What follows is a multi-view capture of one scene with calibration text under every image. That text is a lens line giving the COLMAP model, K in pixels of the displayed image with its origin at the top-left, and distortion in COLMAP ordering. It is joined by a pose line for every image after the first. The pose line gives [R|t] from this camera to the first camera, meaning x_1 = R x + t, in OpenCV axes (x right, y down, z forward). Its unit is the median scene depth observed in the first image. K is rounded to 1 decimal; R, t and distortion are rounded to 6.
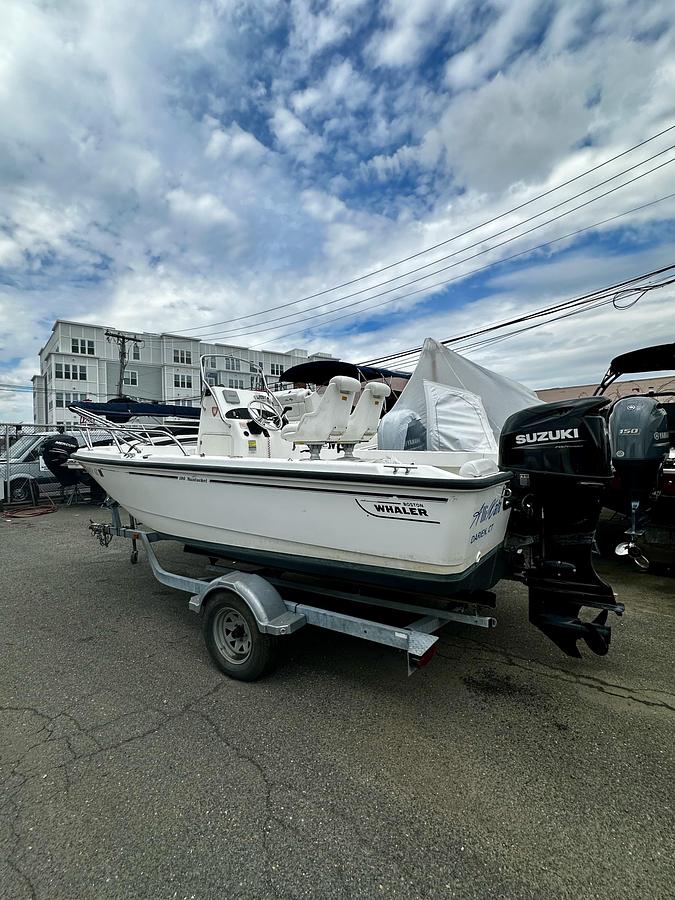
lens RADIAL K [[428.3, 0, 337.5], [0, 428.3, 450.0], [0, 0, 1]] dist [-0.009086, 0.000325]
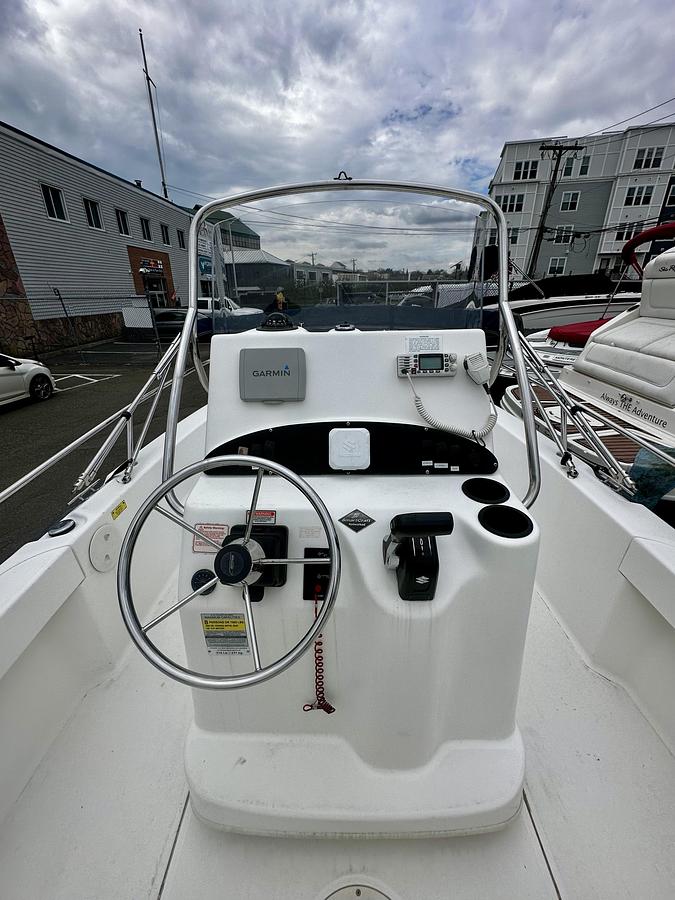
lens RADIAL K [[370.0, 0, 337.5], [0, 370.0, 450.0], [0, 0, 1]] dist [-0.002972, 0.000305]
pose [[0.566509, 0.345775, -0.748002, -0.029076], [-0.004602, 0.909022, 0.416724, -0.125732], [0.824043, -0.232635, 0.516560, 0.643484]]
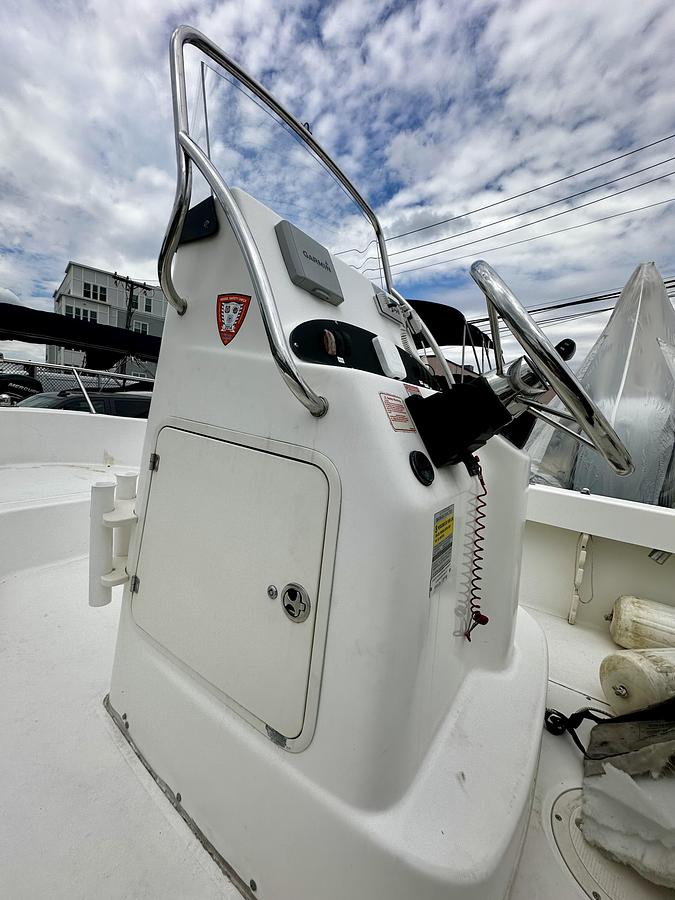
lens RADIAL K [[370.0, 0, 337.5], [0, 370.0, 450.0], [0, 0, 1]] dist [-0.002972, 0.000305]
pose [[0.993866, 0.102670, 0.041103, -0.165726], [-0.105803, 0.990904, 0.083155, -0.034859], [-0.032191, -0.086994, 0.995689, 0.572252]]
